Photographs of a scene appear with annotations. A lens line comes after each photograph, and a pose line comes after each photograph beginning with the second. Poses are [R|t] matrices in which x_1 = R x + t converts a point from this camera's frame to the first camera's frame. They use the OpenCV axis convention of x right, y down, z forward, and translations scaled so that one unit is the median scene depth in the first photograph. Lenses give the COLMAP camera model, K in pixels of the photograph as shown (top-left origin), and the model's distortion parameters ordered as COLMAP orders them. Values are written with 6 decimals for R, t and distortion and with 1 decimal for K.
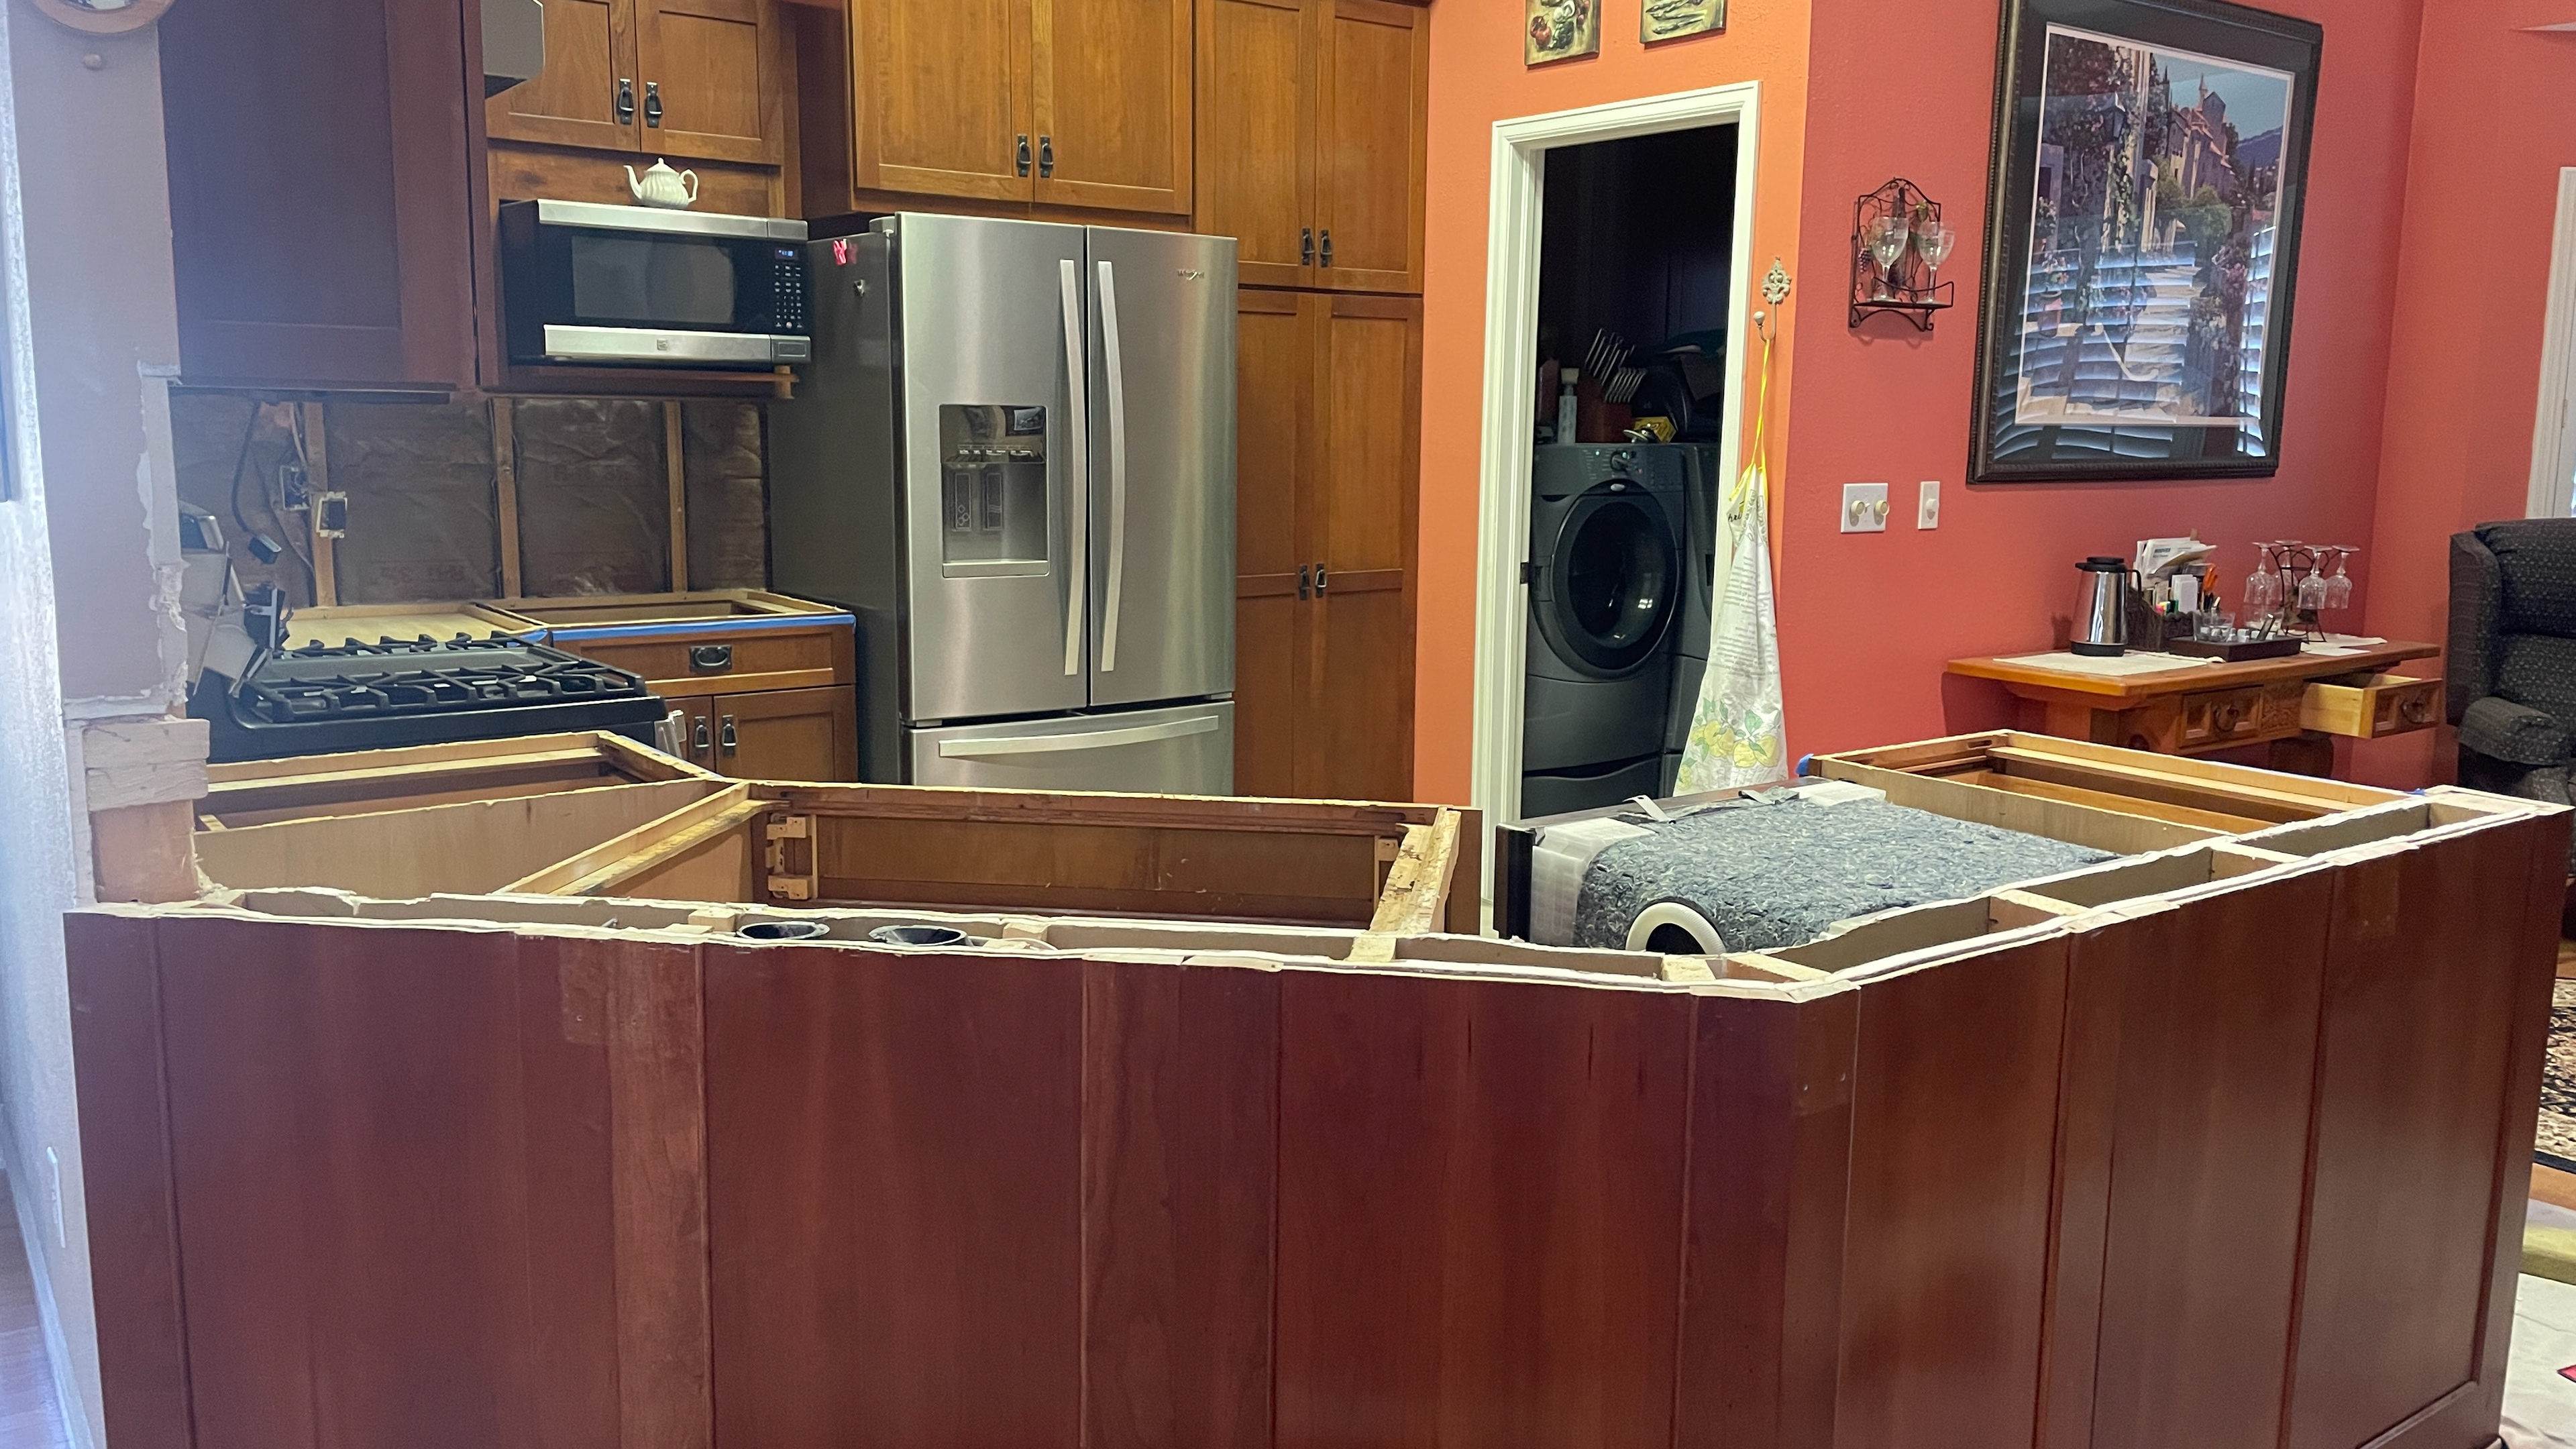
lens RADIAL K [[1947.8, 0, 1297.9], [0, 1947.8, 706.6], [0, 0, 1]] dist [0.091006, -0.127057]
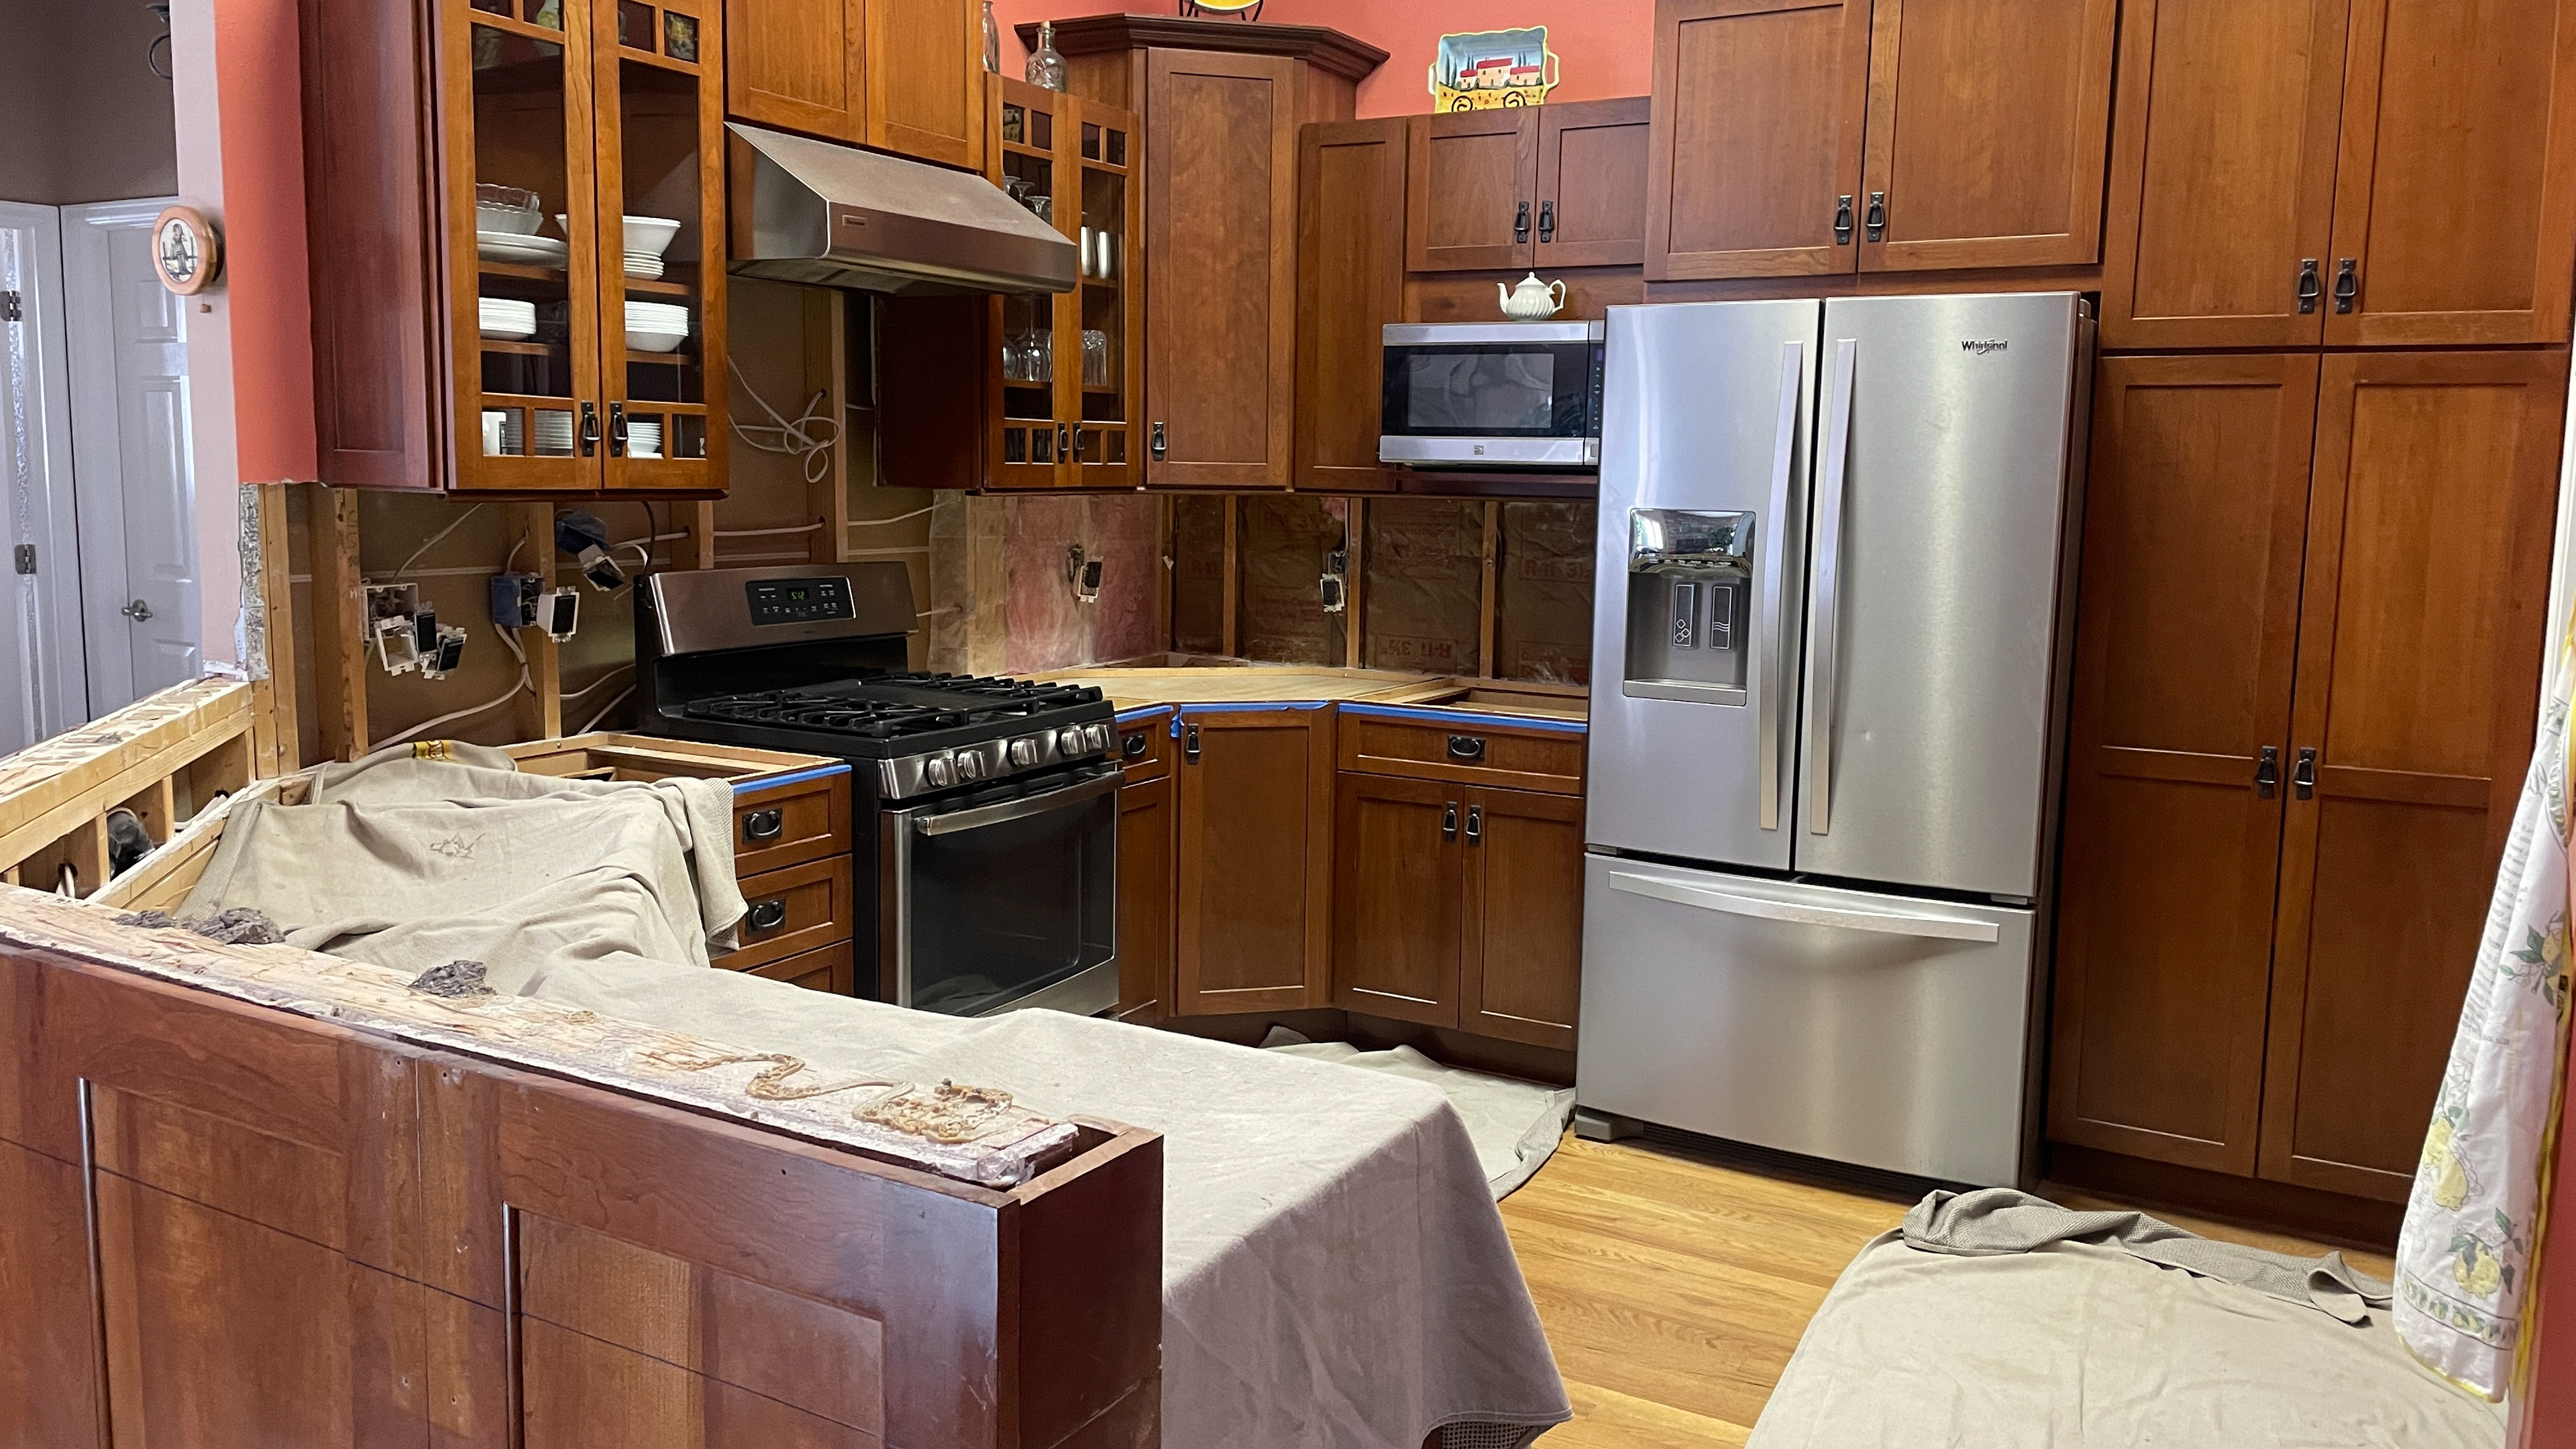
lens RADIAL K [[1947.8, 0, 1297.9], [0, 1947.8, 706.6], [0, 0, 1]] dist [0.091006, -0.127057]
pose [[0.407801, 0.108835, -0.906561, 0.563426], [-0.150009, 0.987365, 0.051057, -0.080932], [0.900664, 0.115171, 0.418975, 0.456513]]
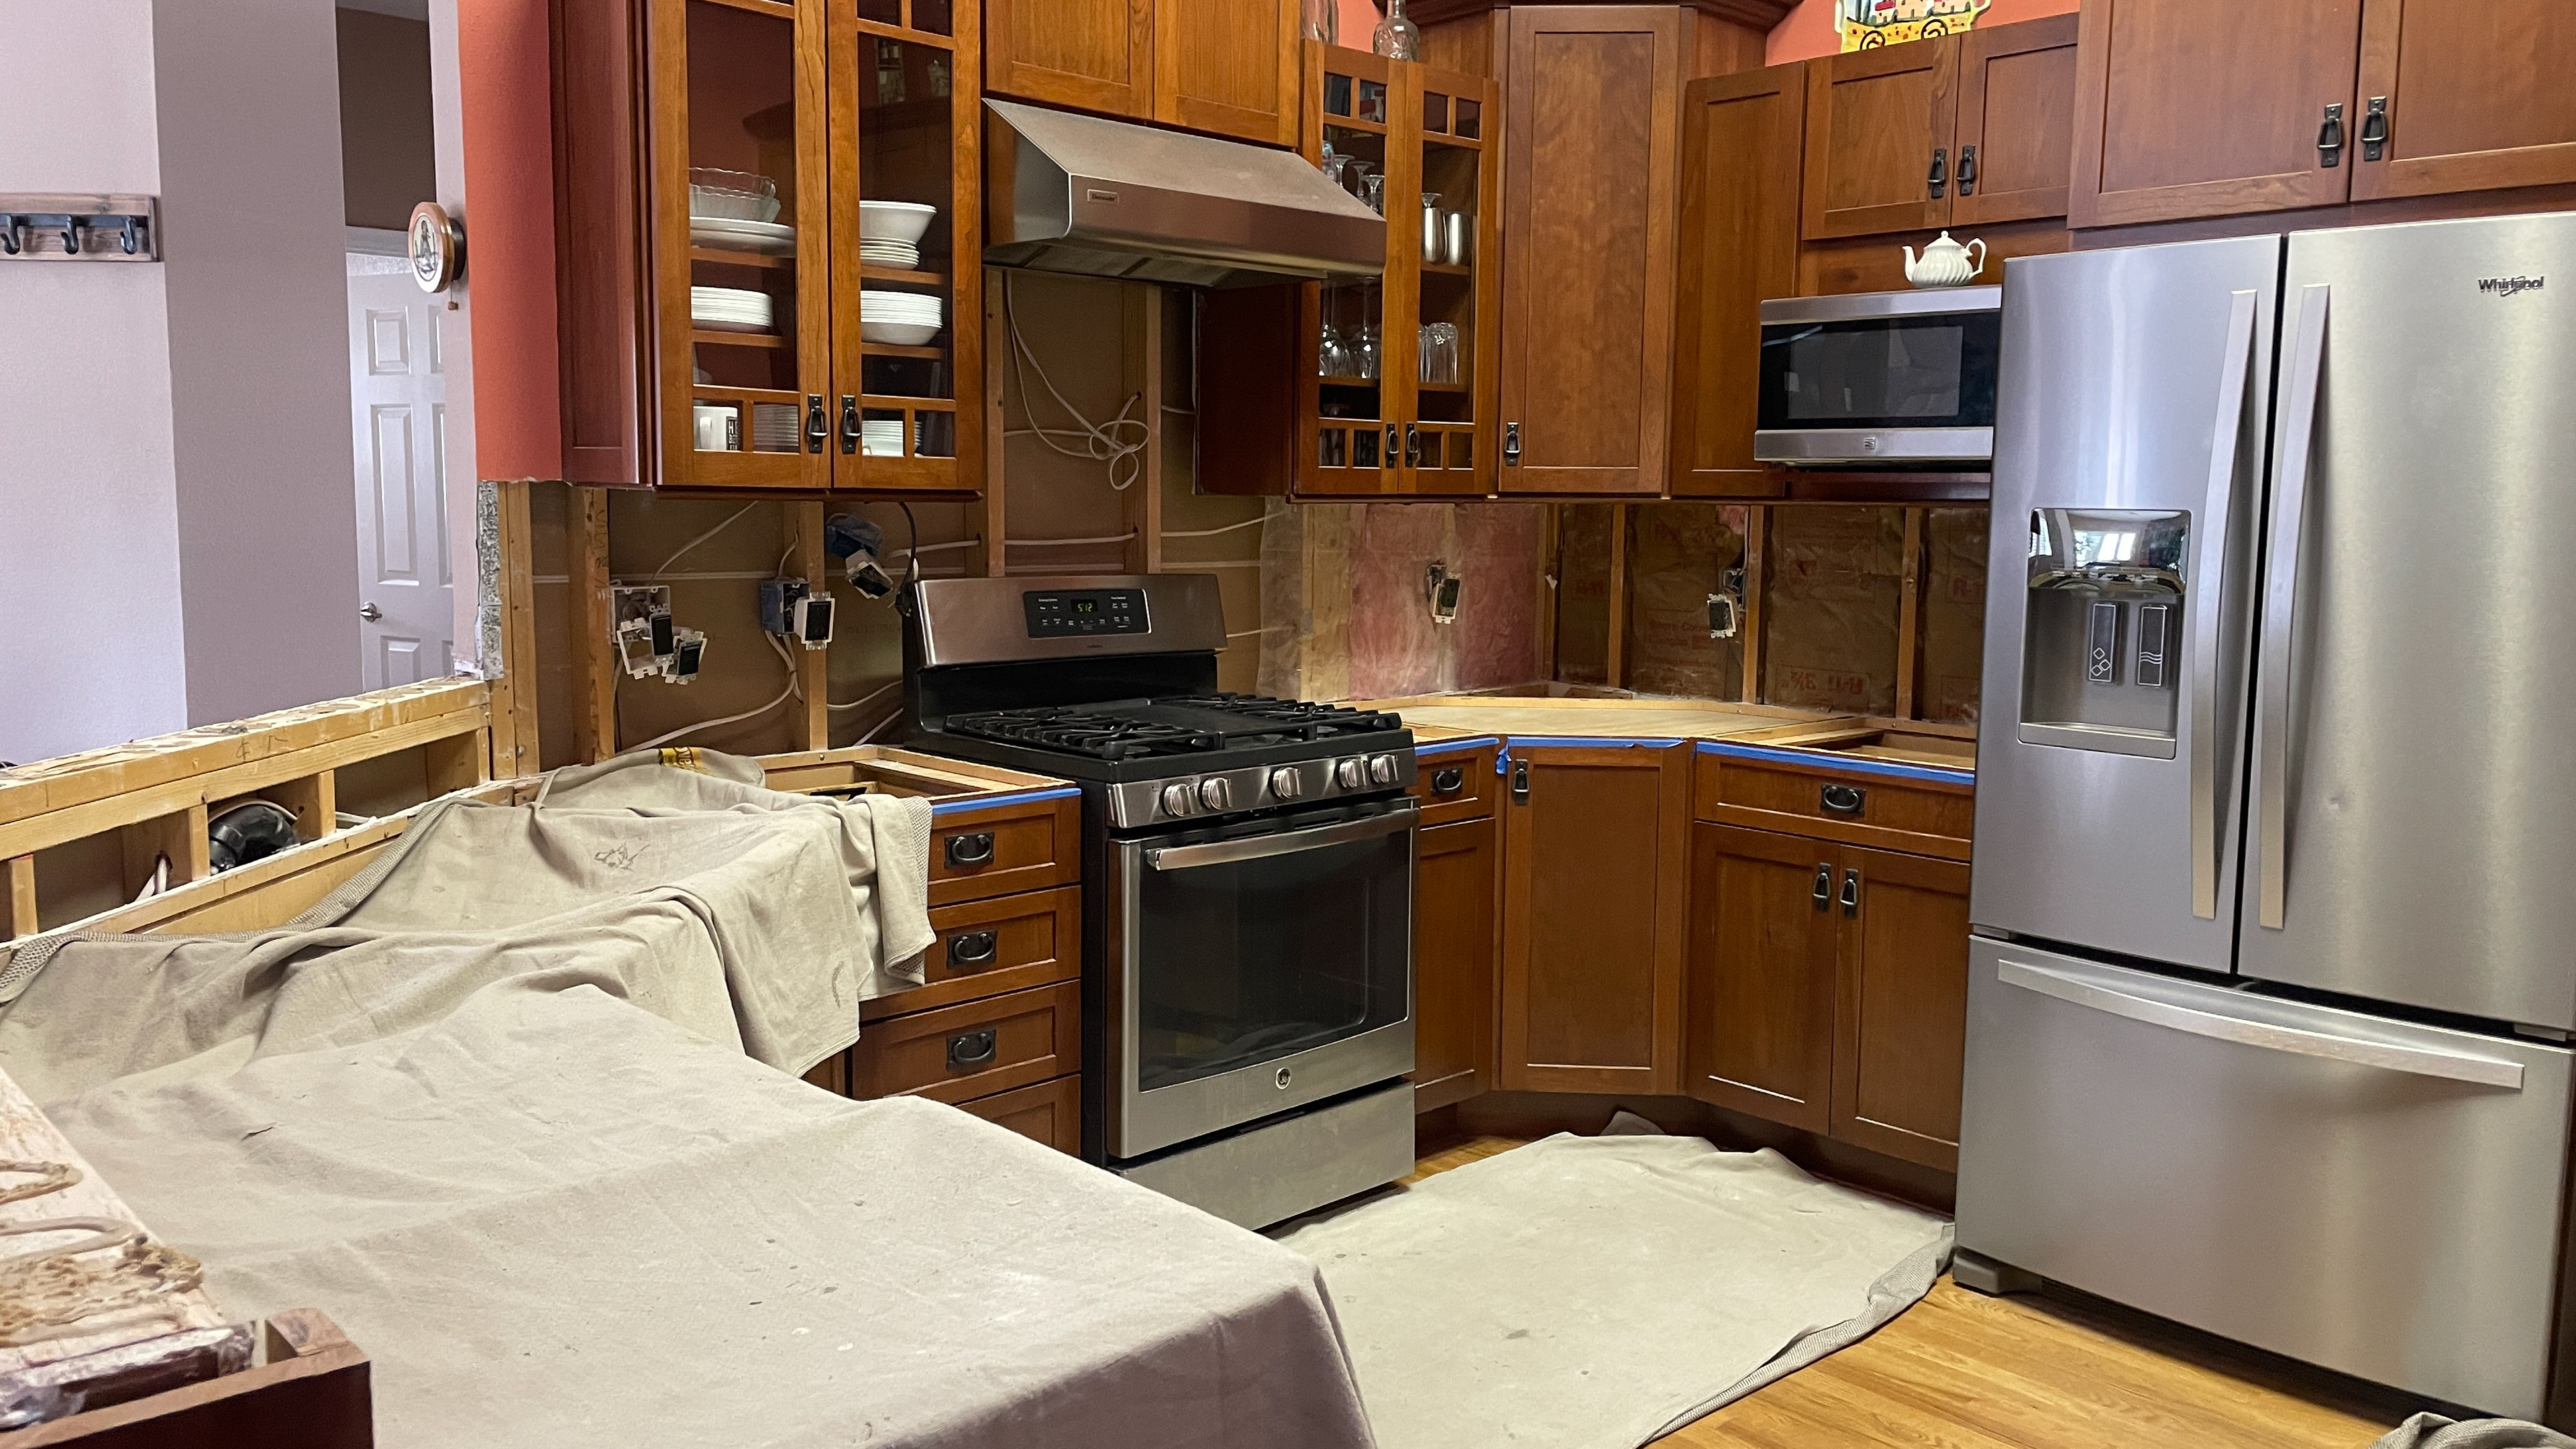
lens RADIAL K [[1947.8, 0, 1297.9], [0, 1947.8, 706.6], [0, 0, 1]] dist [0.091006, -0.127057]
pose [[0.122840, 0.097432, -0.987632, 0.495036], [-0.160056, 0.984086, 0.077175, -0.088477], [0.979435, 0.148597, 0.136480, 0.602363]]
